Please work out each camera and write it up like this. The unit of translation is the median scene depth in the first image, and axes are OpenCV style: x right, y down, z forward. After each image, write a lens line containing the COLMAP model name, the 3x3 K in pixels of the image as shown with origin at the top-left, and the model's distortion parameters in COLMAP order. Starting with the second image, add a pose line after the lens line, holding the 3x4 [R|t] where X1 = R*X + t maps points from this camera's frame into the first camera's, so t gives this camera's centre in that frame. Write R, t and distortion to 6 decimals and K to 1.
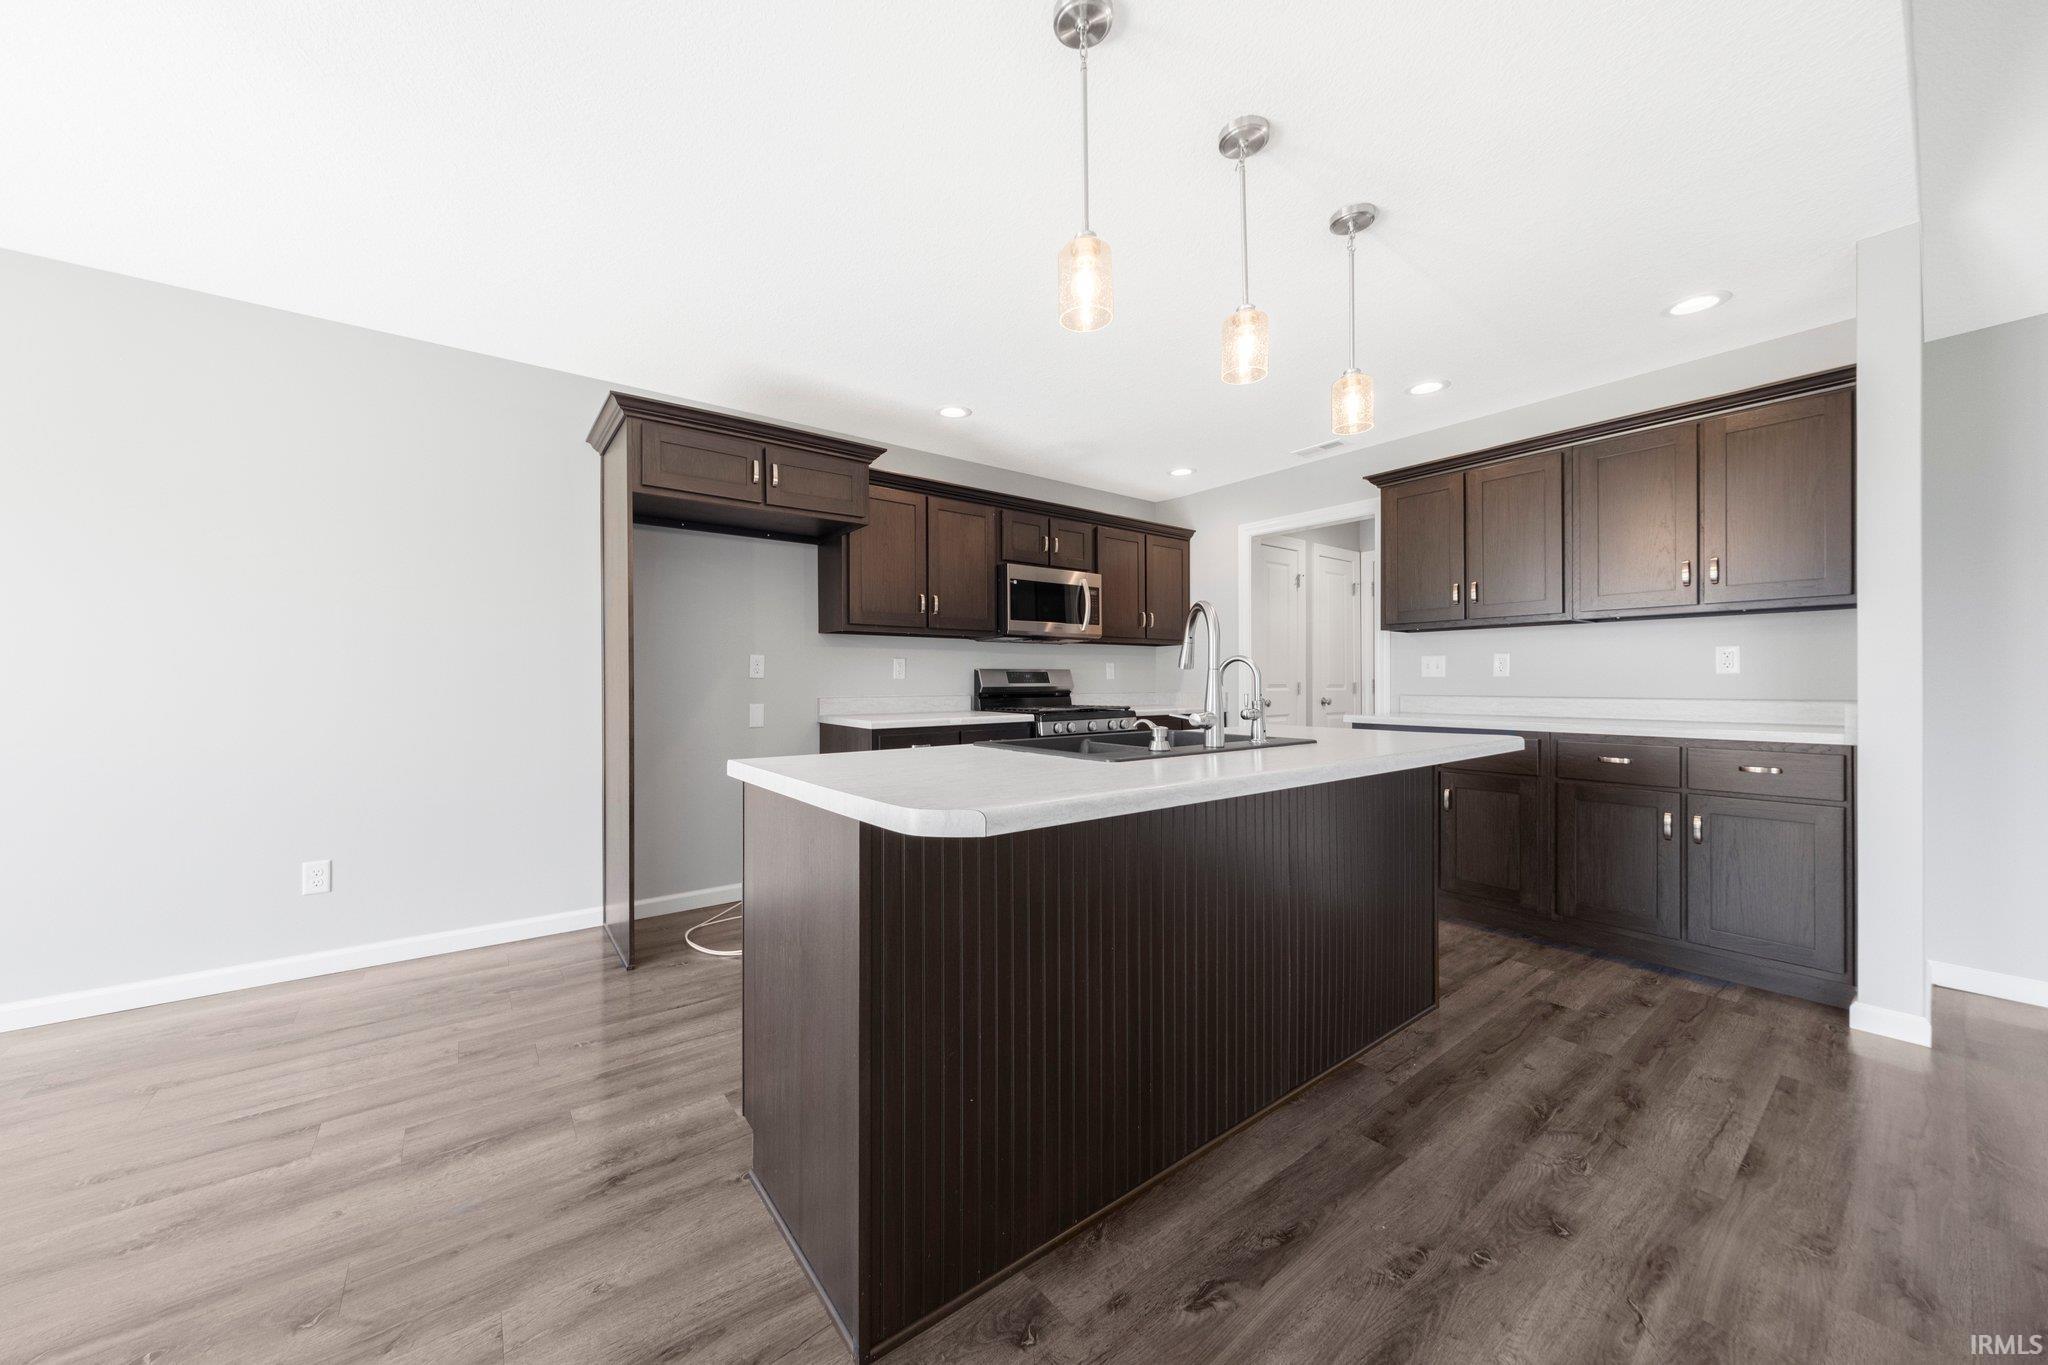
lens RADIAL K [[713.8, 0, 999.5], [0, 713.8, 686.5], [0, 0, 1]] dist [0.008287, 0.000697]
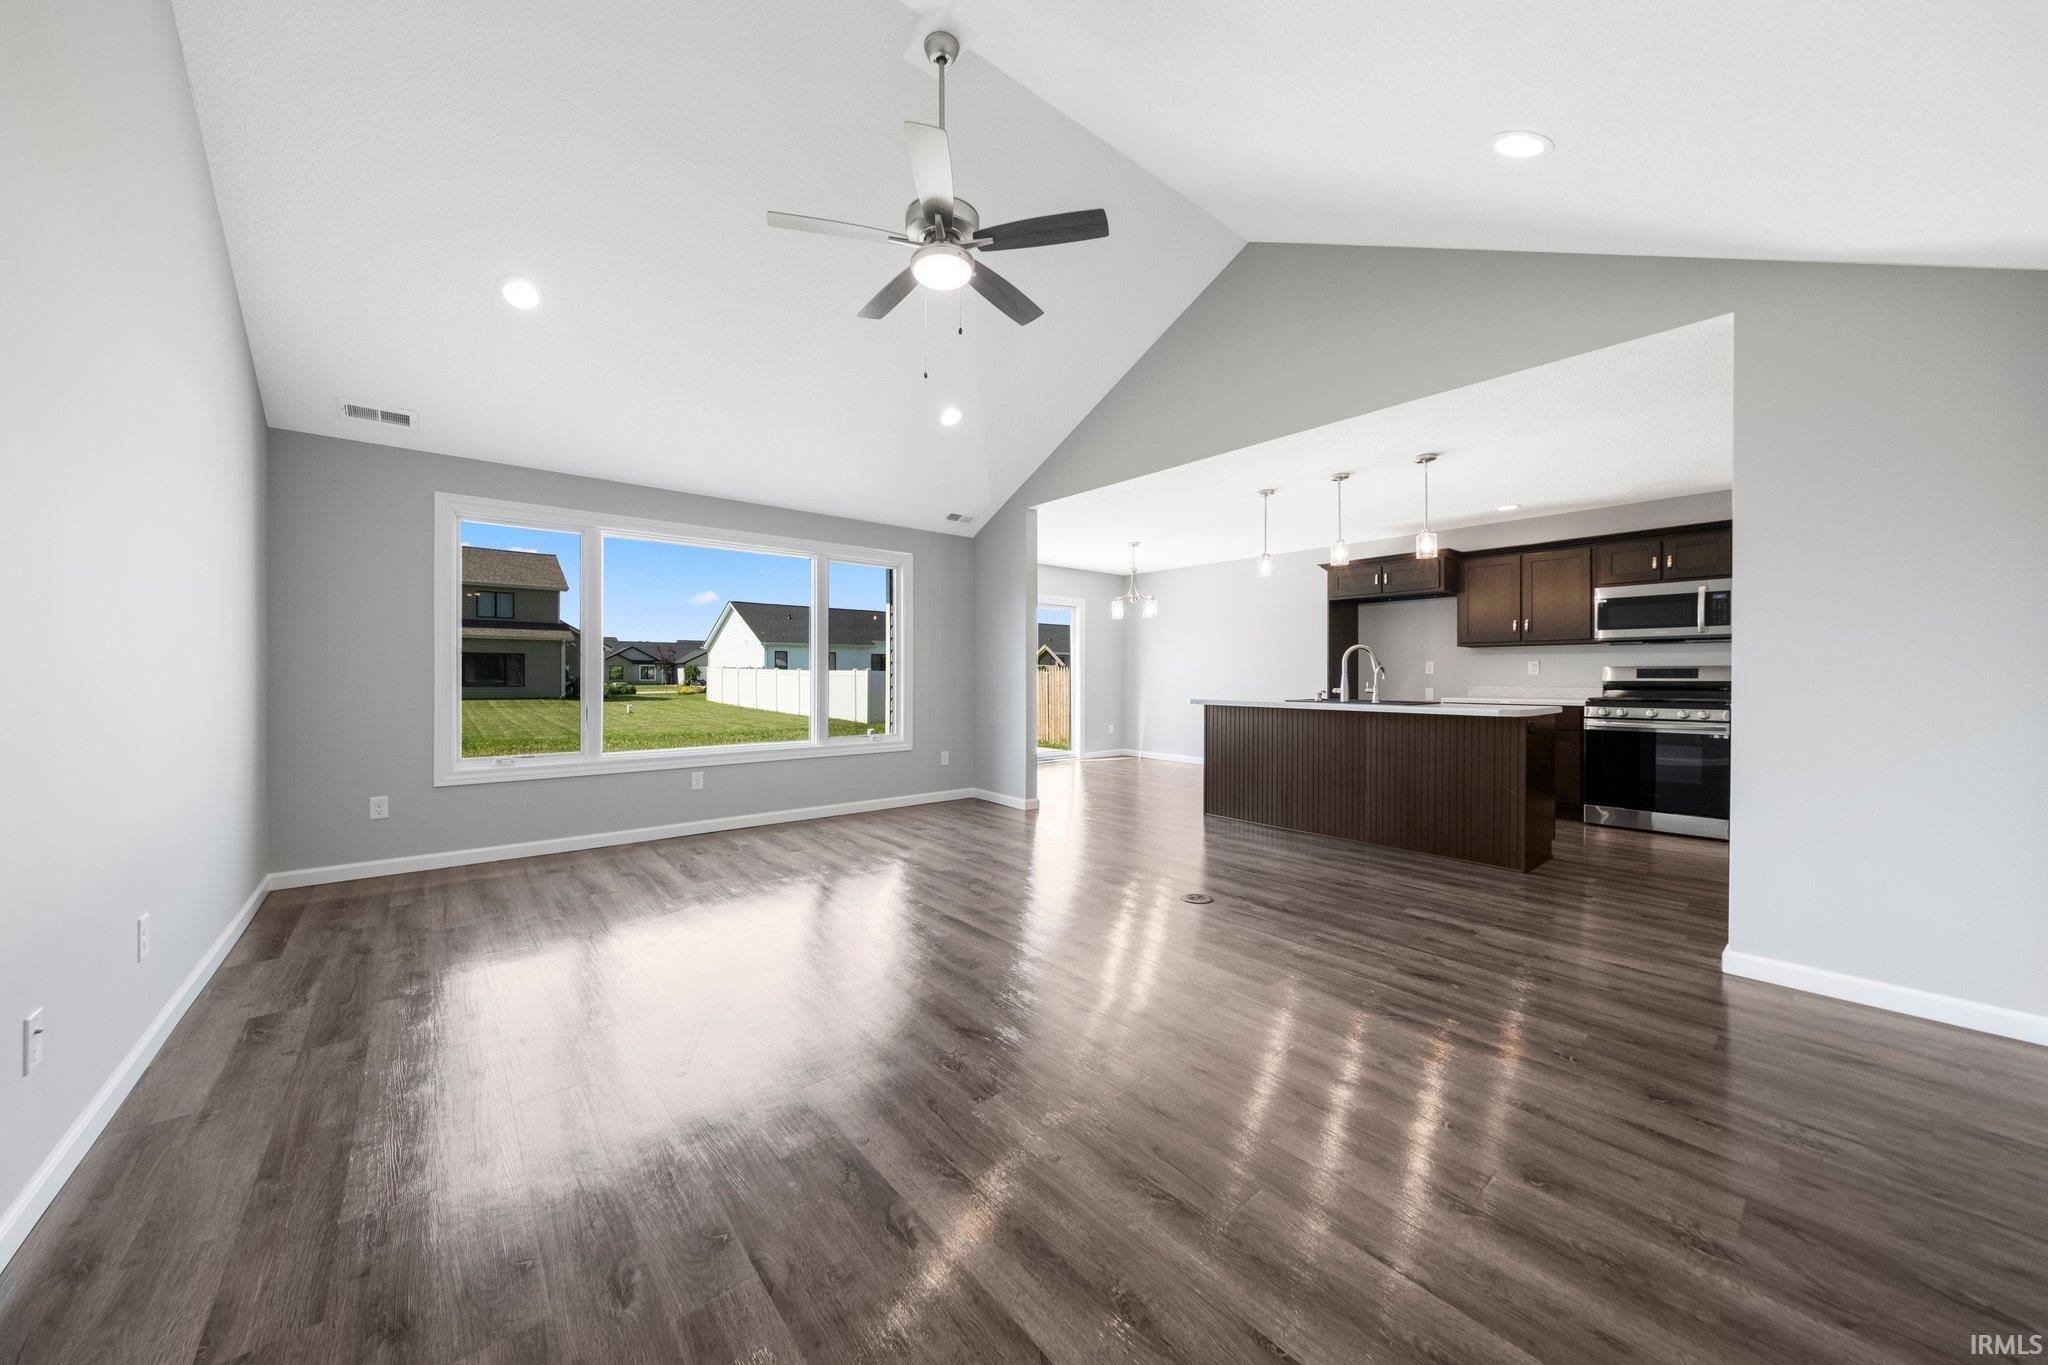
lens RADIAL K [[702.9, 0, 1012.4], [0, 702.9, 676.6], [0, 0, 1]] dist [0.001513, 0.000168]
pose [[0.054658, 0.007240, -0.998479, 1.753668], [-0.008630, 0.999940, 0.006778, -0.008742], [0.998468, 0.008246, 0.054717, -0.224637]]
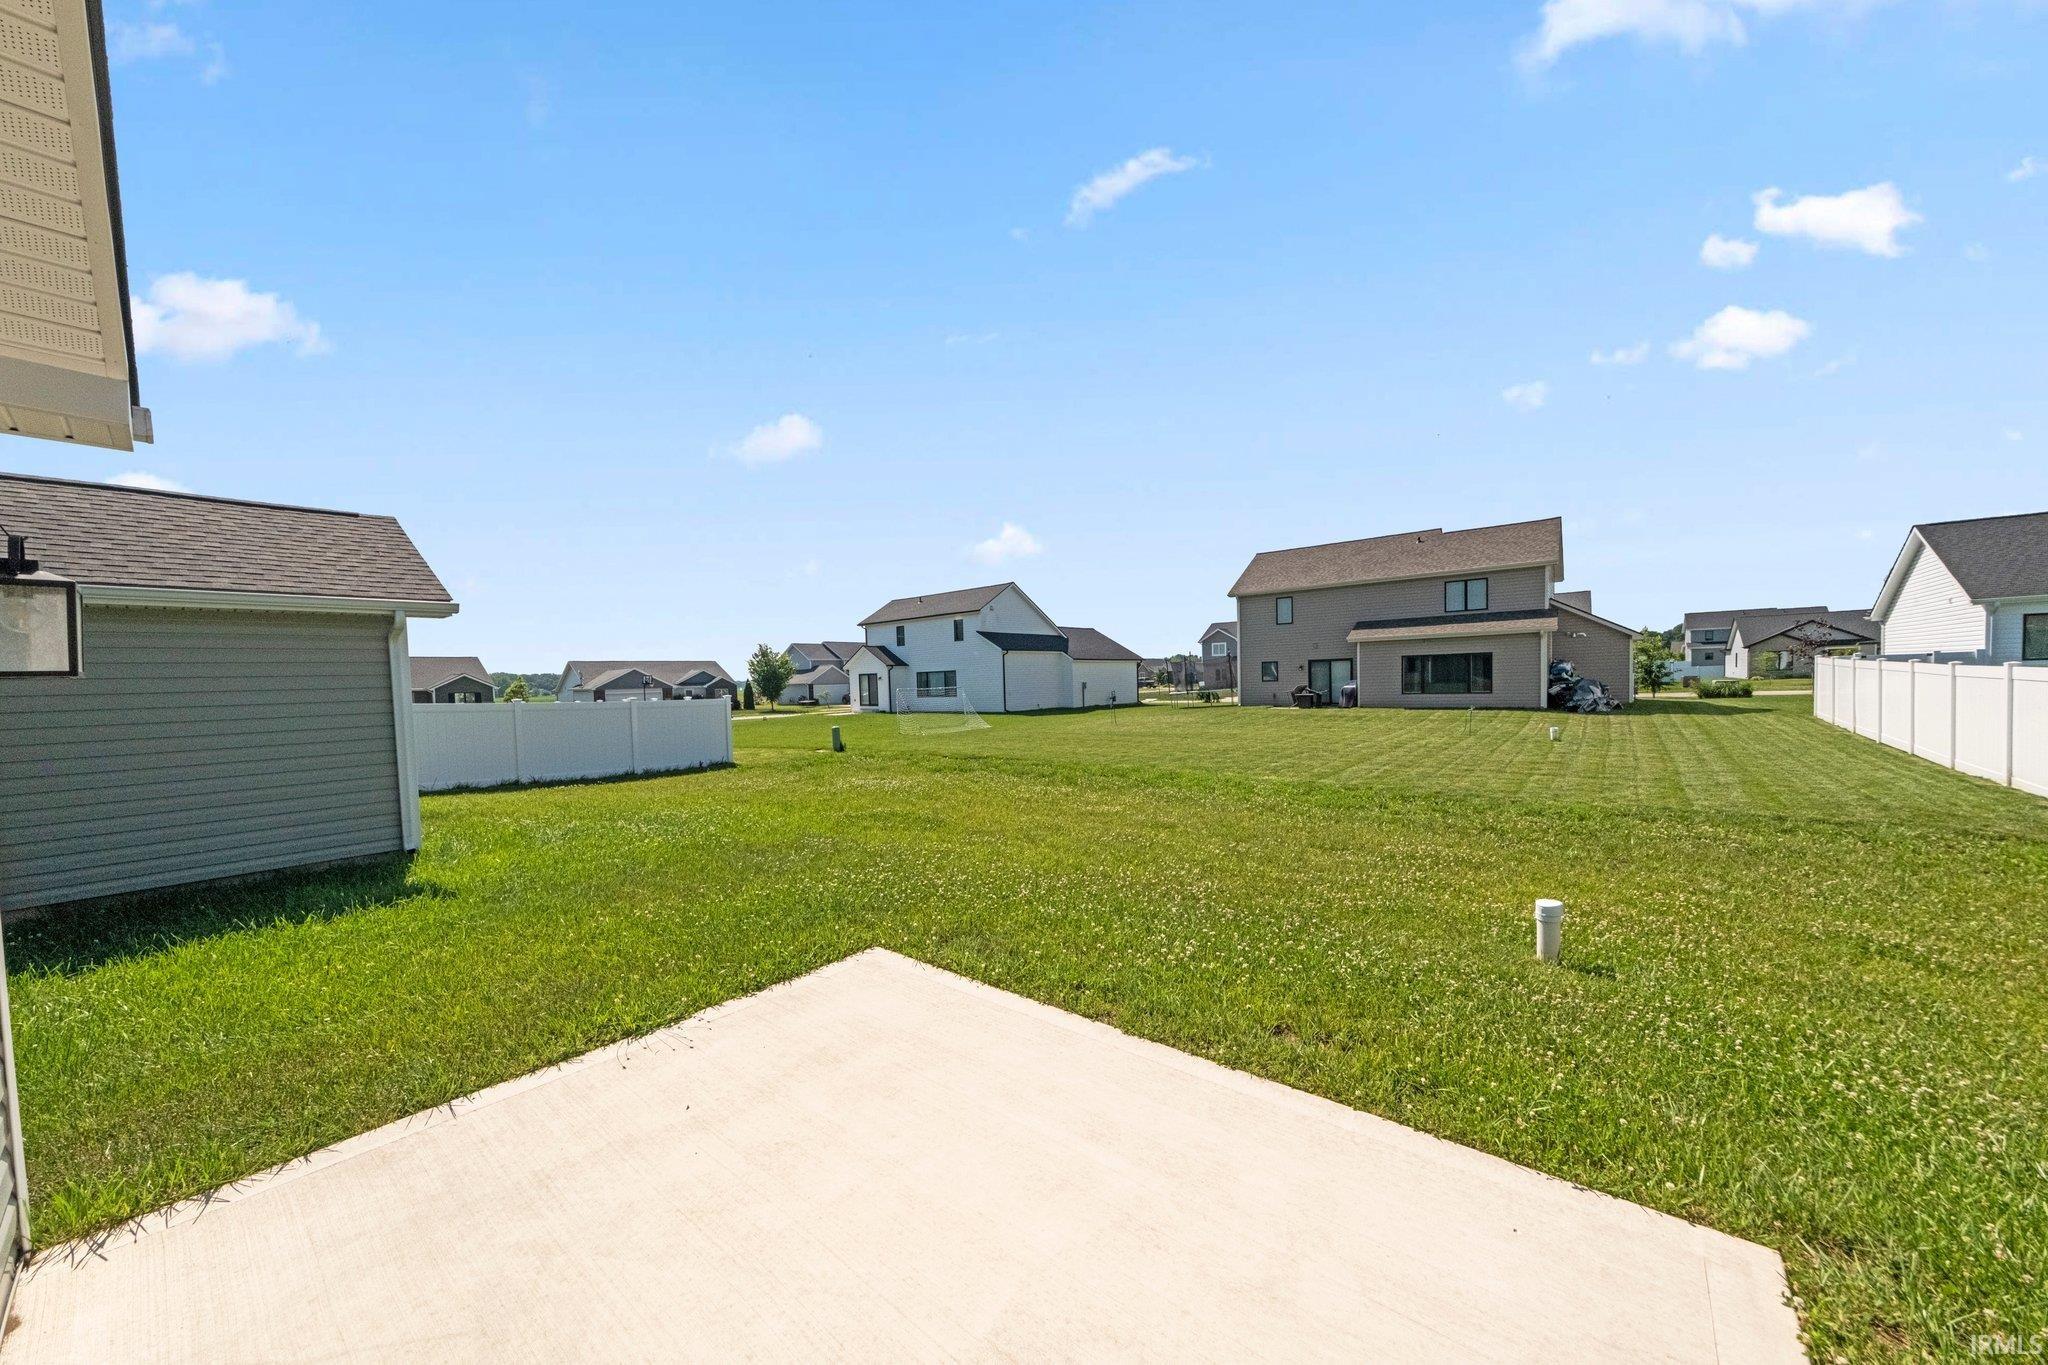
lens RADIAL K [[702.9, 0, 1048.1], [0, 702.9, 710.3], [0, 0, 1]] dist [0.001513, 0.000168]
pose [[-0.971971, 0.034064, -0.232618, -2.118117], [0.025197, 0.998842, 0.040988, -0.004619], [0.233745, 0.033977, -0.971704, 0.004953]]
